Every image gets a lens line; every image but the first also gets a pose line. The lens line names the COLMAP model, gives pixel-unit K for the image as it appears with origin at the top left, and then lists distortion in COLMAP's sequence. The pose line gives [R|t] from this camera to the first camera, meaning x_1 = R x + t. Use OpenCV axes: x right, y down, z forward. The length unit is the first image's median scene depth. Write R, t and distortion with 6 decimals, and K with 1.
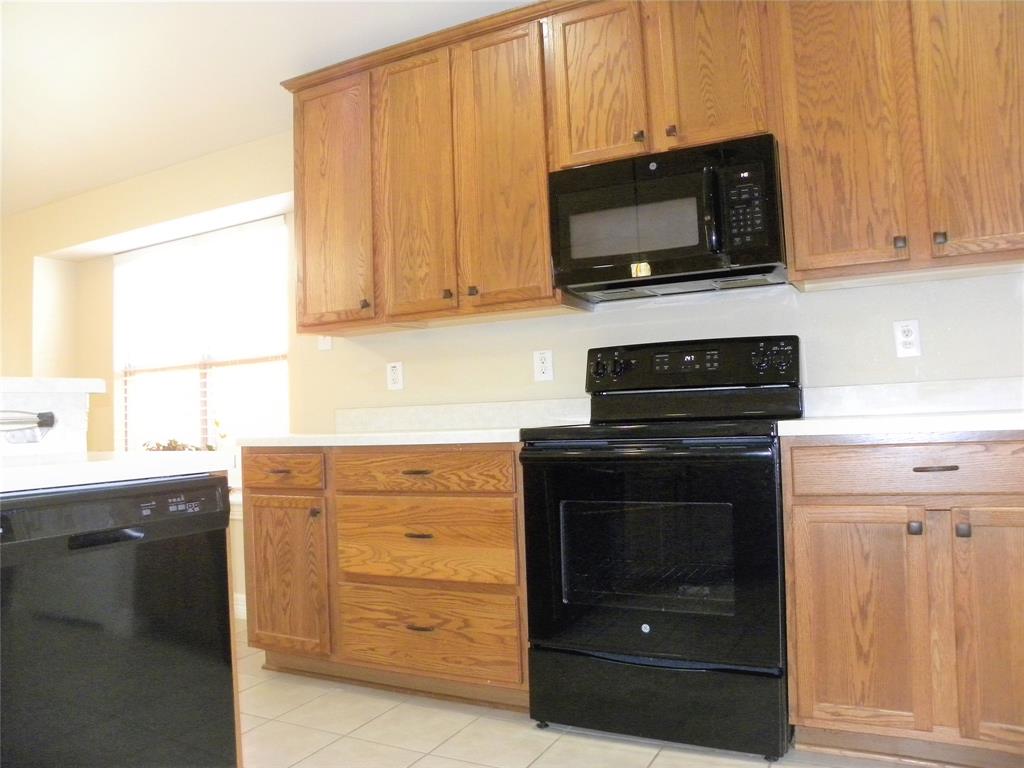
lens RADIAL K [[781.6, 0, 512.0], [0, 781.6, 384.0], [0, 0, 1]] dist [-0.153401, 0.107016]
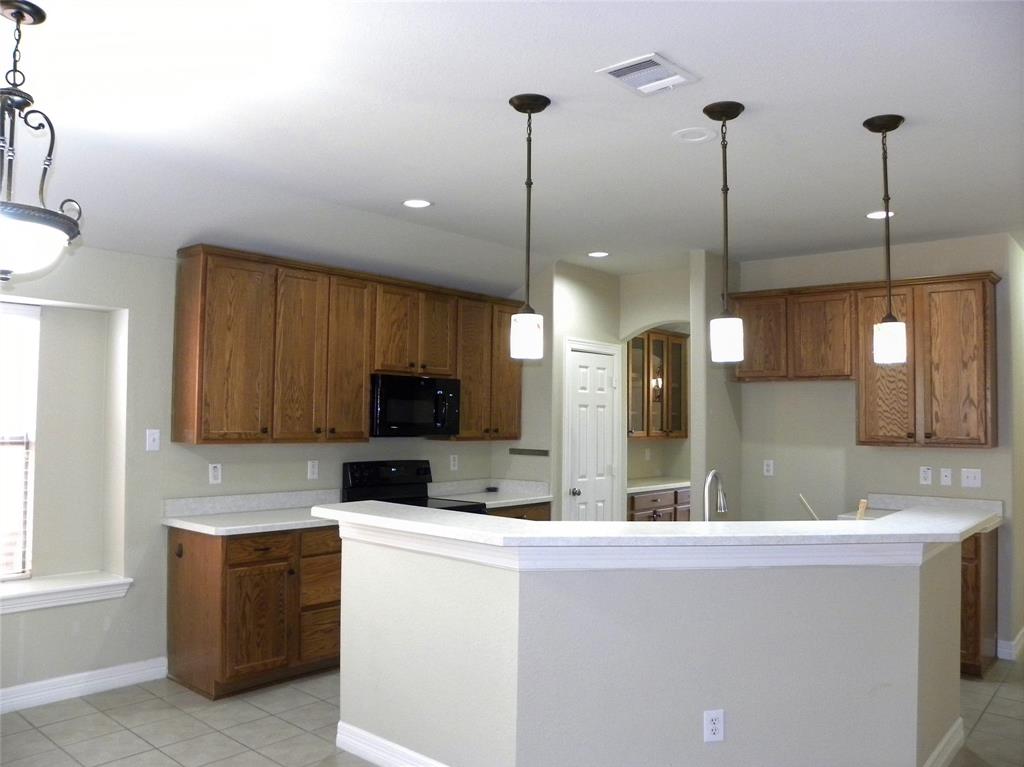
lens RADIAL K [[804.2, 0, 514.0], [0, 804.2, 409.2], [0, 0, 1]] dist [-0.157532, 0.119693]
pose [[0.220144, 0.052774, 0.974039, -1.723139], [-0.059491, 0.997403, -0.040594, -0.122109], [-0.973652, -0.049010, 0.222711, 0.228740]]
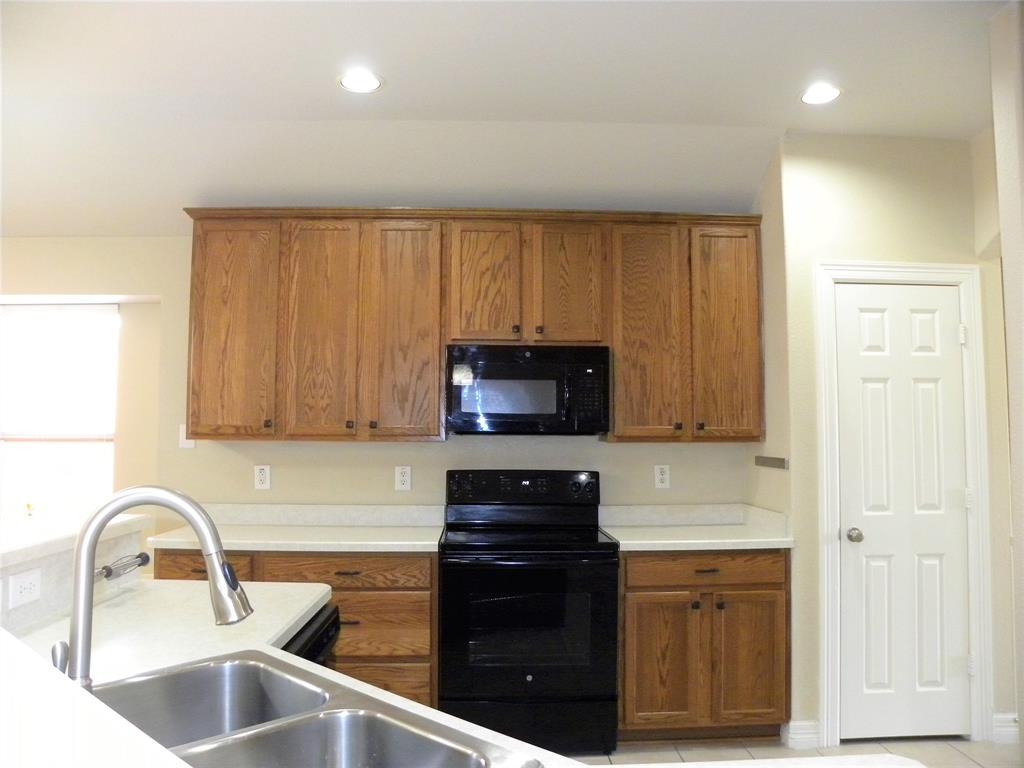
lens RADIAL K [[781.6, 0, 512.0], [0, 781.6, 384.0], [0, 0, 1]] dist [-0.153401, 0.107016]
pose [[0.865552, 0.071288, 0.495719, -0.502467], [-0.054876, 0.997357, -0.047610, -0.141398], [-0.497803, 0.014006, 0.867177, -0.221205]]
